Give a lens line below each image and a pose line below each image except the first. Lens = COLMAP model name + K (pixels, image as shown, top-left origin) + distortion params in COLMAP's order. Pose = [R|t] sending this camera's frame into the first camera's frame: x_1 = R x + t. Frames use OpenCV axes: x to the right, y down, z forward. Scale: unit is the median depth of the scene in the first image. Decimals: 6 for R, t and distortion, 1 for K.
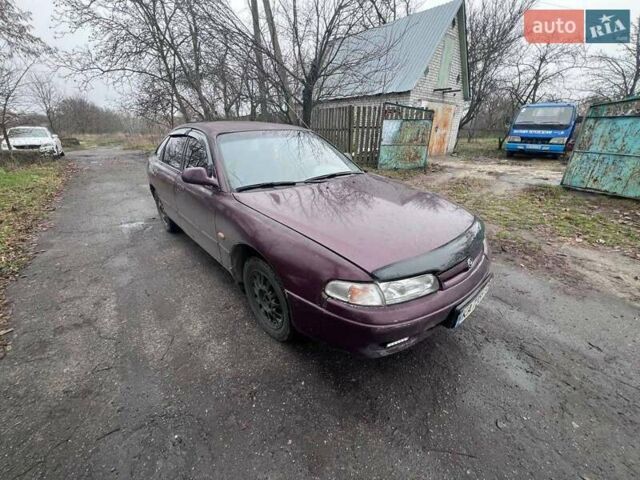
lens RADIAL K [[252.0, 0, 317.3], [0, 252.0, 242.5], [0, 0, 1]] dist [0.000550, 0.000013]
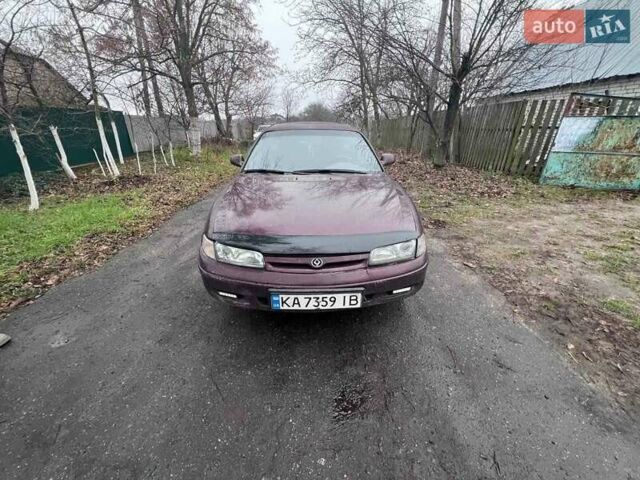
lens RADIAL K [[253.0, 0, 320.0], [0, 253.0, 240.0], [0, 0, 1]] dist [0.001440, 0.000288]
pose [[0.770543, 0.267612, -0.578487, 0.227313], [-0.270570, 0.959091, 0.083283, -0.018097], [0.577109, 0.092348, 0.811429, 0.032774]]
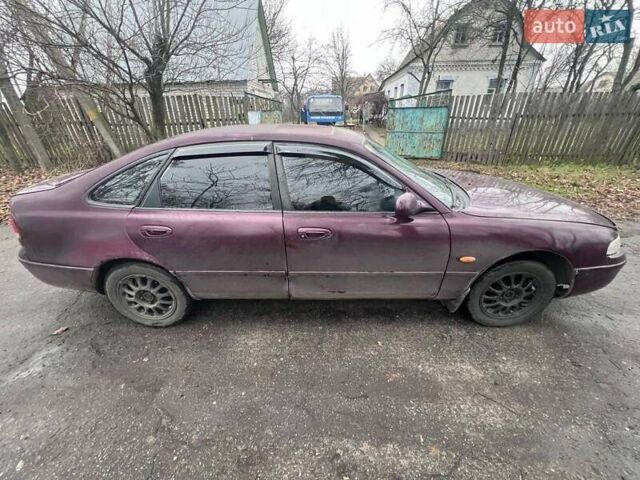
lens RADIAL K [[253.0, 0, 320.0], [0, 253.0, 240.0], [0, 0, 1]] dist [0.001440, 0.000288]
pose [[0.683298, -0.344976, 0.643503, -0.308698], [0.323184, 0.933203, 0.157111, -0.096479], [-0.654719, 0.100616, 0.749146, 0.157700]]
